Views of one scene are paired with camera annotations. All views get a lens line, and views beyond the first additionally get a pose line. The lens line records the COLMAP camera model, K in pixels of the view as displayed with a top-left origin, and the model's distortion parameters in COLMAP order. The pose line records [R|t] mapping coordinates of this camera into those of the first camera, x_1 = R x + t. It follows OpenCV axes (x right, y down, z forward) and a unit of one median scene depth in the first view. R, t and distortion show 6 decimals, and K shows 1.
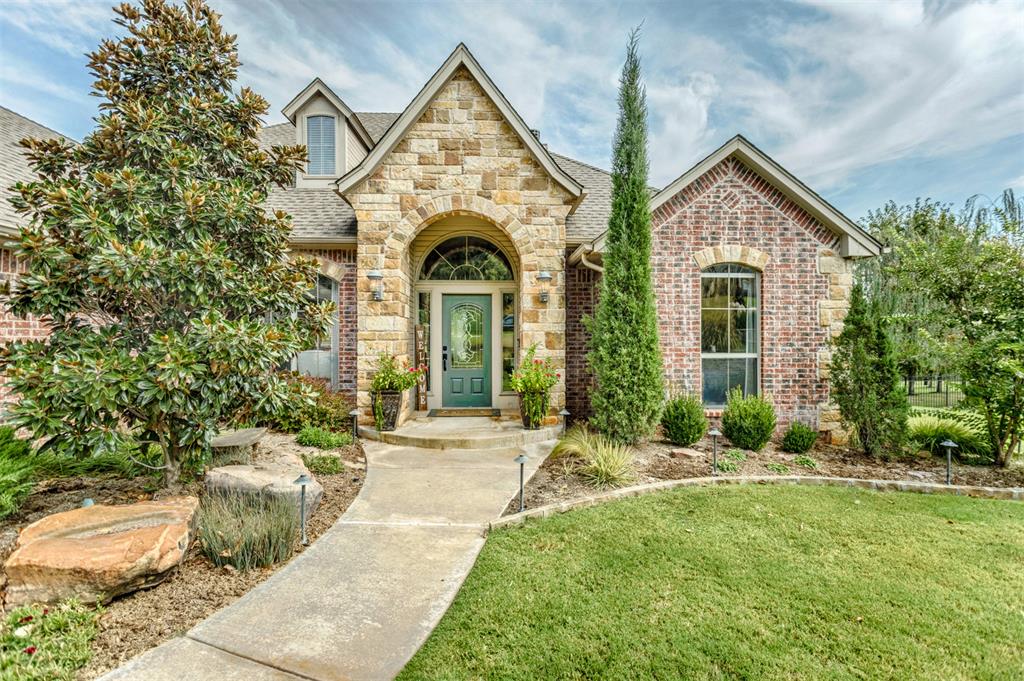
lens RADIAL K [[500.3, 0, 512.3], [0, 500.3, 336.7], [0, 0, 1]] dist [-0.016185, 0.004729]
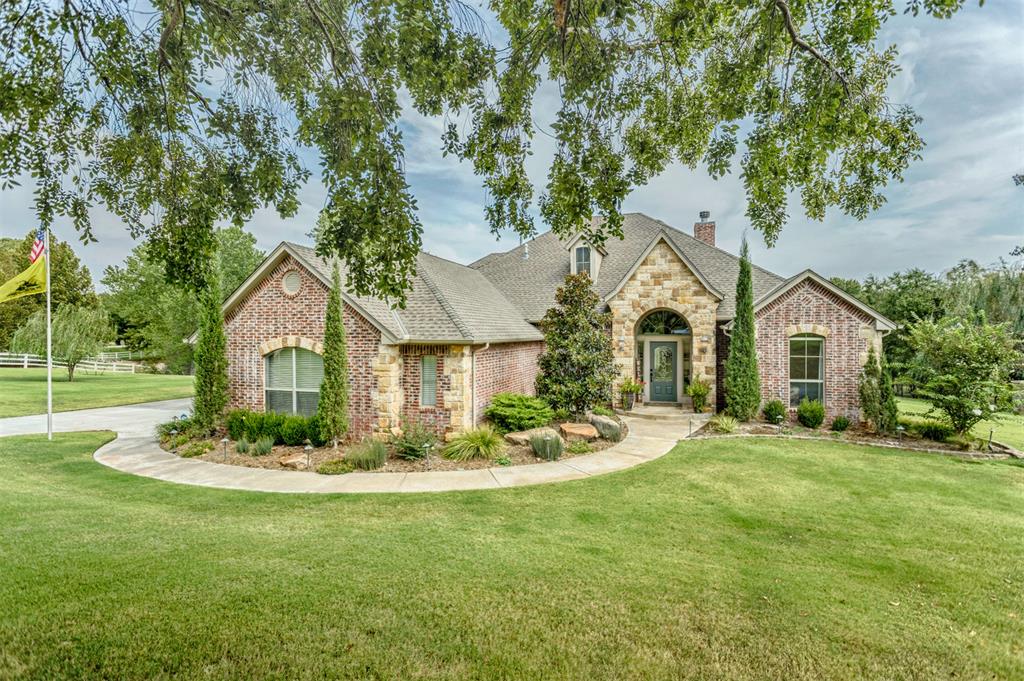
lens RADIAL K [[500.3, 0, 510.1], [0, 500.3, 334.5], [0, 0, 1]] dist [-0.016185, 0.004729]
pose [[0.937263, -0.003068, -0.348608, 0.030940], [0.006005, 0.999955, 0.007343, -0.161150], [0.348570, -0.008975, 0.937240, -1.198626]]
